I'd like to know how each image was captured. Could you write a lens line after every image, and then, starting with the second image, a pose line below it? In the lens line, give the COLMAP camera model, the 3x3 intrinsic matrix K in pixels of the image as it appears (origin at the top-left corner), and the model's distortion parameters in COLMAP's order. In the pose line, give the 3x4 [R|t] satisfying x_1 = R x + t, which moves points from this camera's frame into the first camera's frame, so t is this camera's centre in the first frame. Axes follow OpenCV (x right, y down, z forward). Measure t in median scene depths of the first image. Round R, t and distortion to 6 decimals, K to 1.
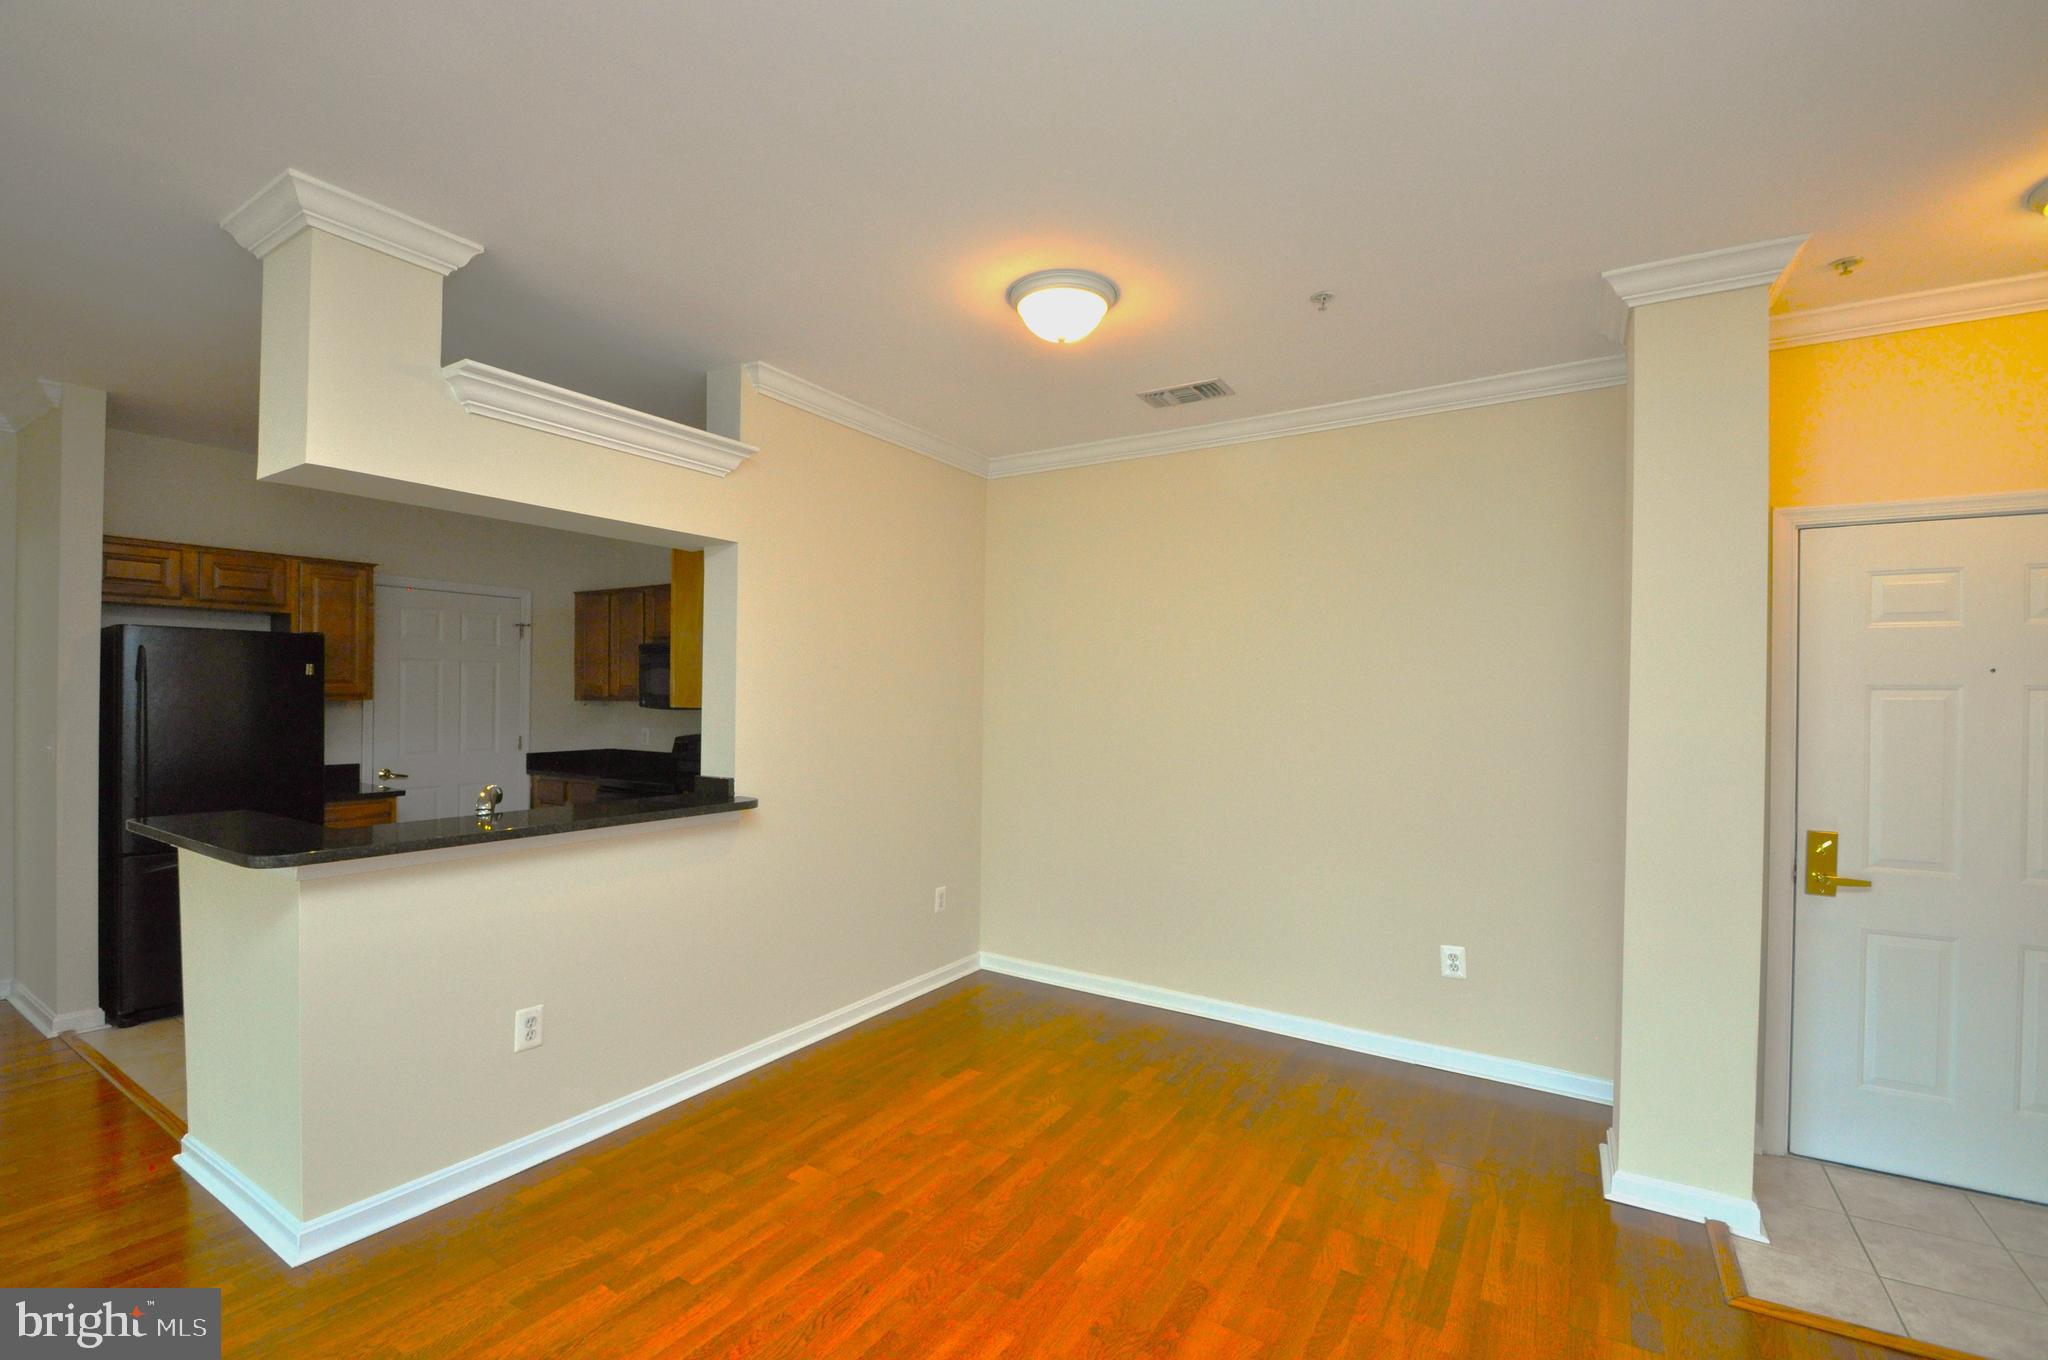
lens RADIAL K [[920.3, 0, 998.5], [0, 920.3, 696.3], [0, 0, 1]] dist [0.012771, -0.004355]
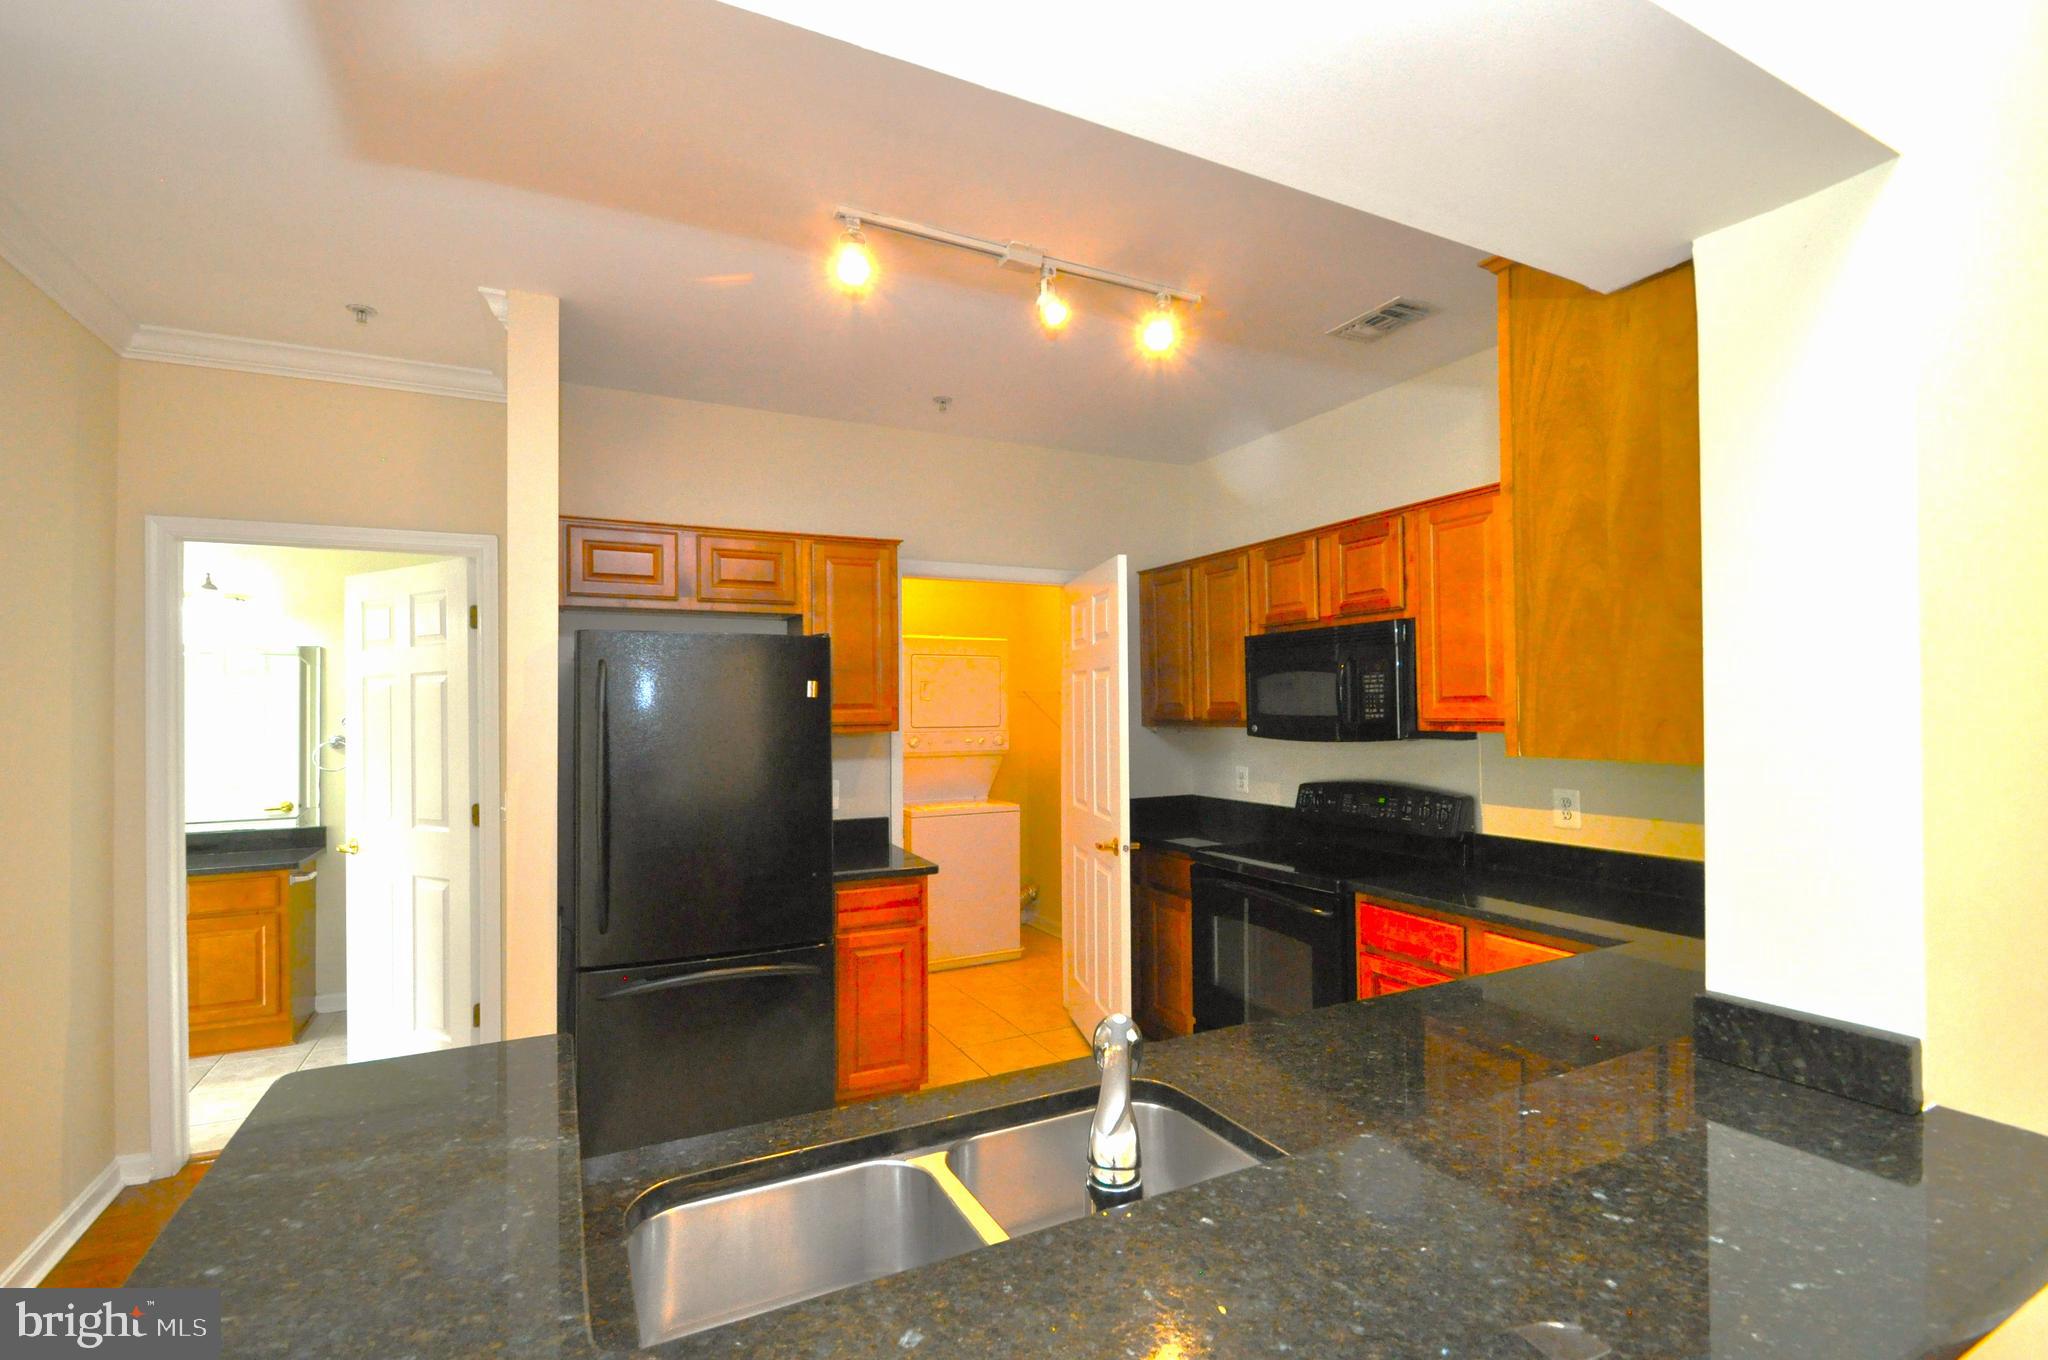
lens RADIAL K [[920.3, 0, 997.7], [0, 920.3, 688.1], [0, 0, 1]] dist [0.012771, -0.004355]
pose [[0.866224, -0.031286, -0.498676, -0.299669], [0.018716, 0.999369, -0.030187, -0.007593], [0.499305, 0.016816, 0.866263, 0.494715]]
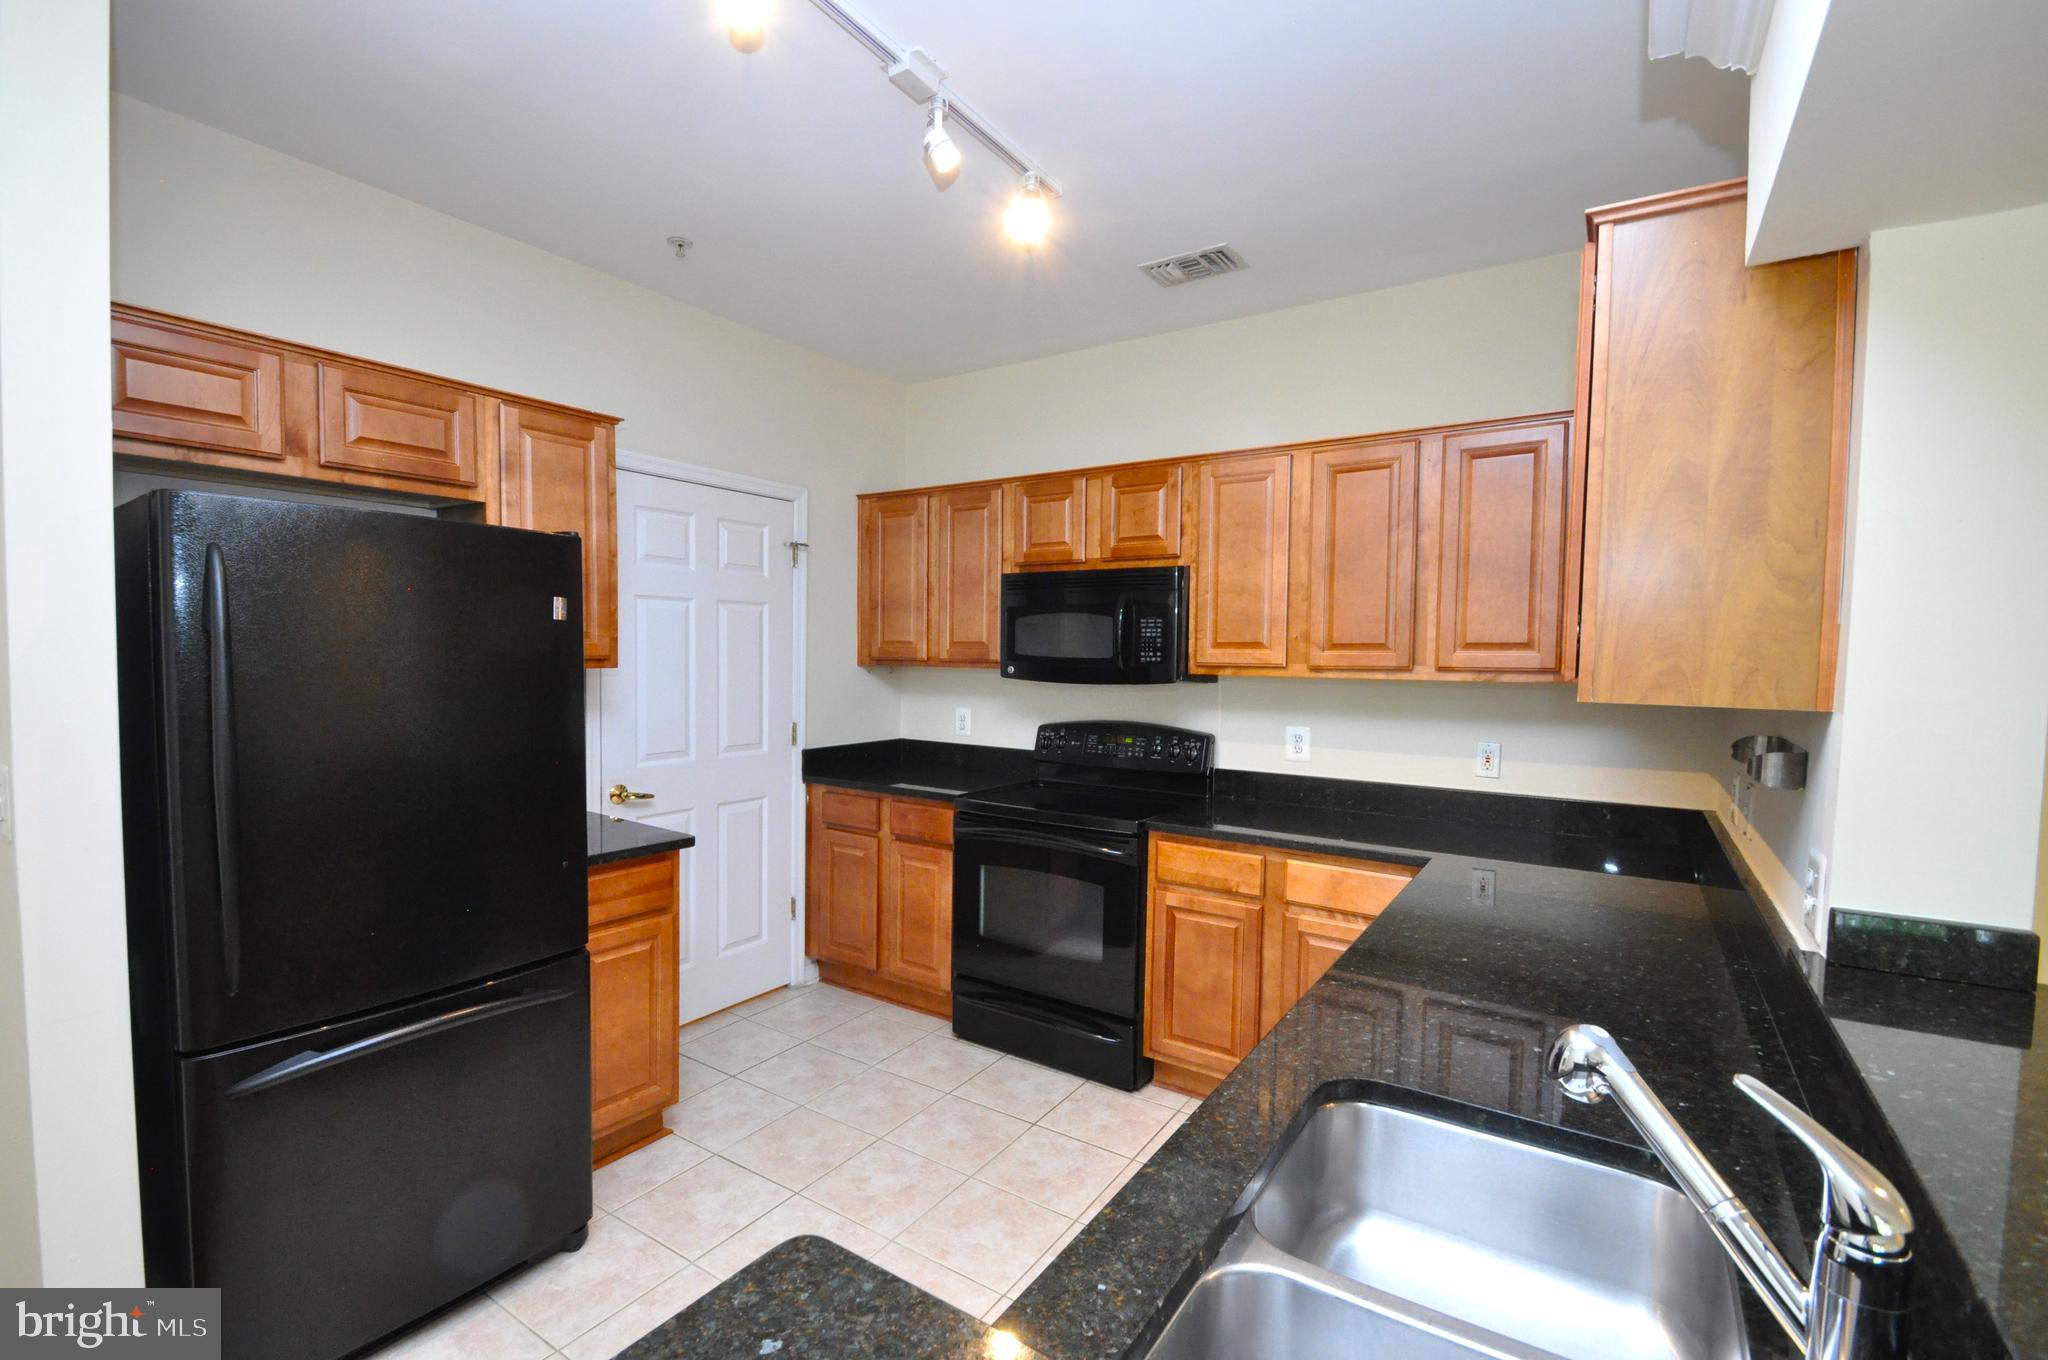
lens RADIAL K [[920.3, 0, 1020.3], [0, 920.3, 693.6], [0, 0, 1]] dist [0.012771, -0.004355]
pose [[0.999997, 0.002274, -0.000431, -0.507860], [-0.002252, 0.998928, 0.046229, -0.008426], [0.000536, -0.046228, 0.998931, 0.524877]]
